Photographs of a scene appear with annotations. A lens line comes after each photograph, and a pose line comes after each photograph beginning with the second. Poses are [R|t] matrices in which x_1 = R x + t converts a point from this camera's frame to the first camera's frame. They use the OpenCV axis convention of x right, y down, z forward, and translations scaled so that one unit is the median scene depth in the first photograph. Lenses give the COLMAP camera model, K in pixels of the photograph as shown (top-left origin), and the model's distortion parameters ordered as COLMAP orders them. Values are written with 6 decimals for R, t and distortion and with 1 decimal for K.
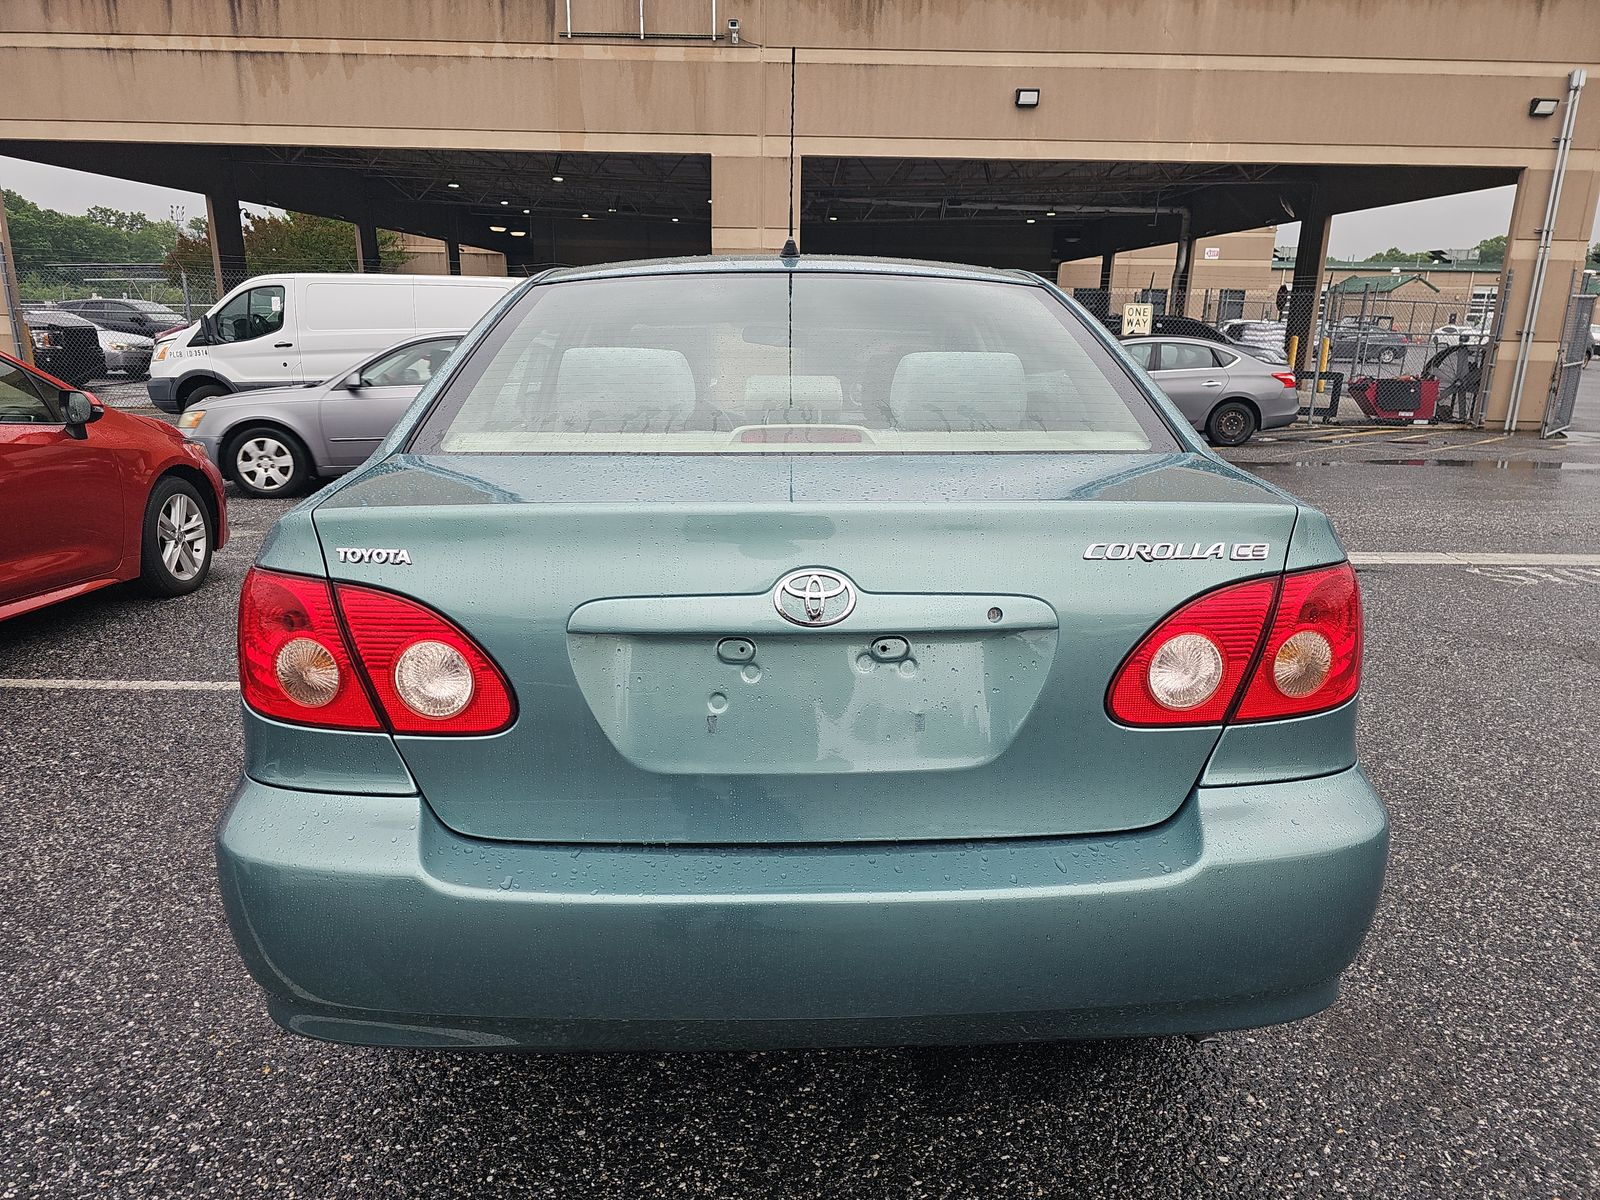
lens RADIAL K [[1065.6, 0, 800.0], [0, 1065.6, 600.0], [0, 0, 1]] dist [0.074485, -0.060470]
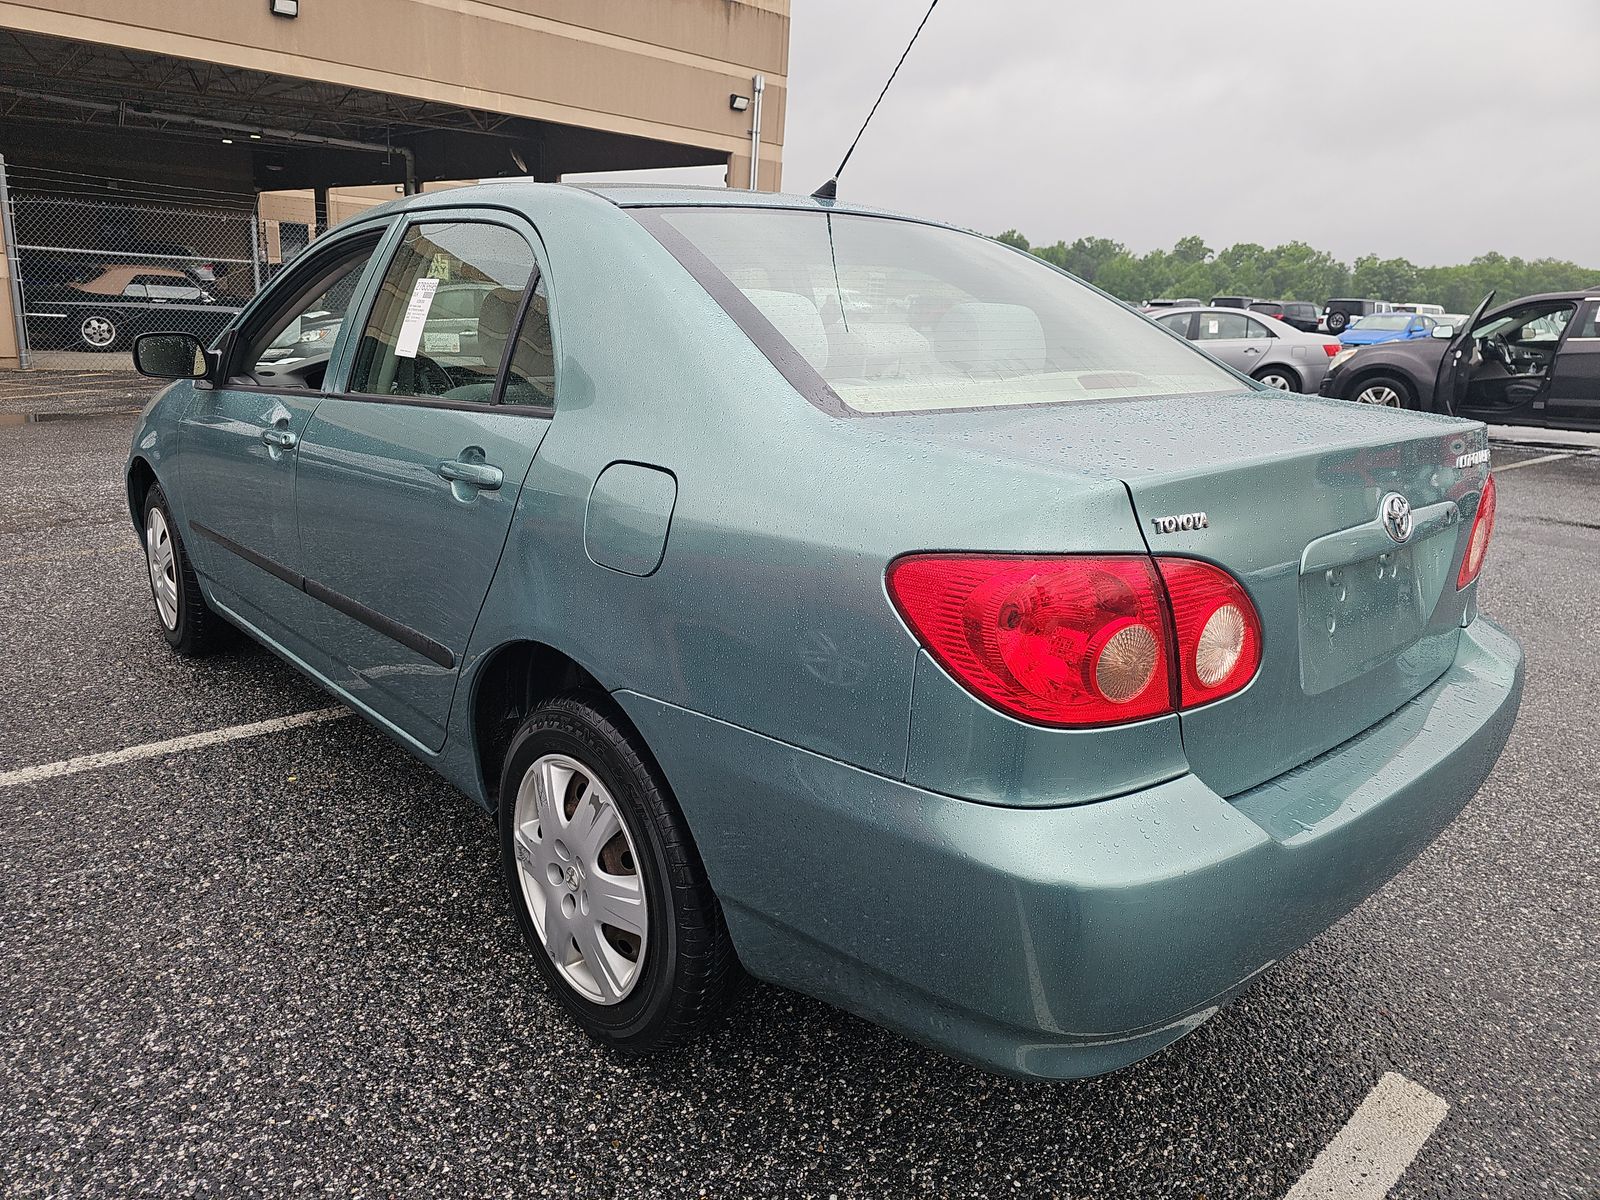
lens RADIAL K [[1084.2, 0, 800.0], [0, 1084.2, 600.0], [0, 0, 1]] dist [-0.001813, 0.000574]
pose [[0.757263, -0.148245, 0.636063, -0.107550], [0.118489, 0.988921, 0.089417, -0.008395], [-0.642272, 0.007655, 0.766438, 0.043800]]
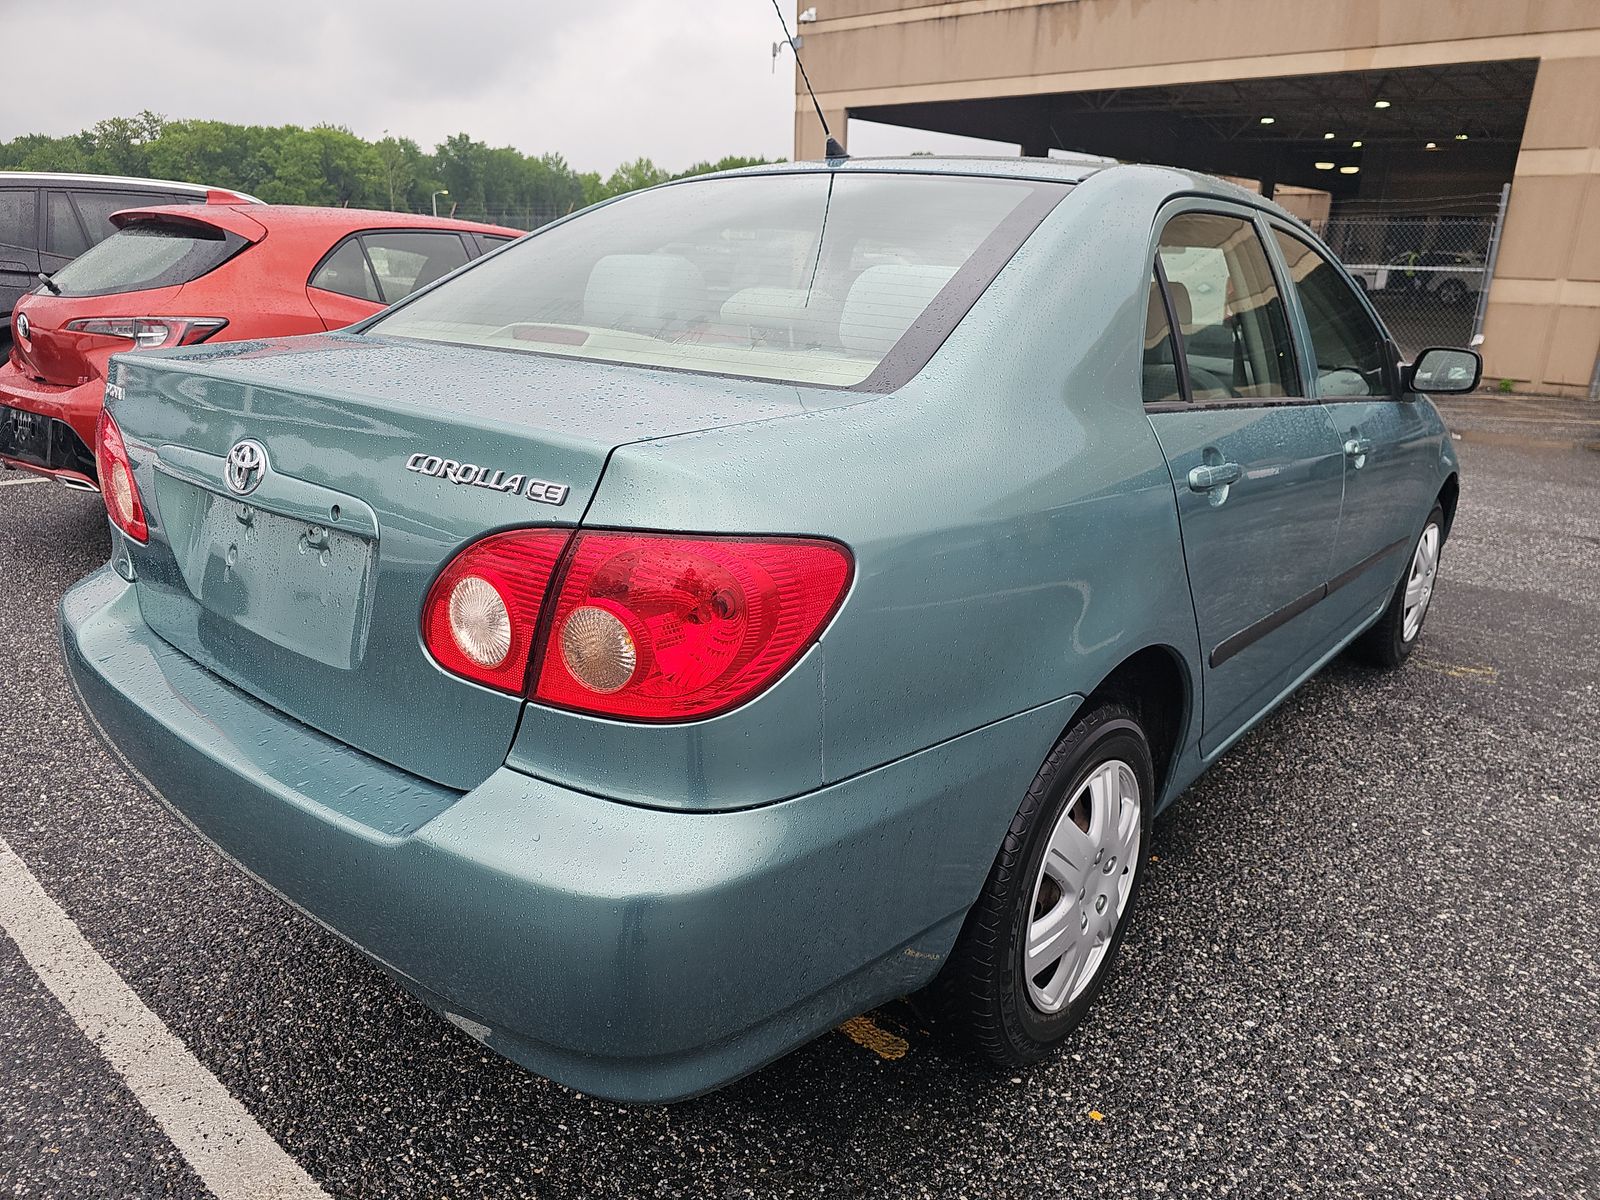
lens RADIAL K [[1070.8, 0, 799.6], [0, 1070.8, 628.7], [0, 0, 1]] dist [-0.006261, -0.005487]
pose [[0.752187, 0.227702, -0.618358, 0.095292], [-0.182070, 0.973685, 0.137071, -0.007921], [0.633297, 0.009482, 0.773850, 0.045604]]
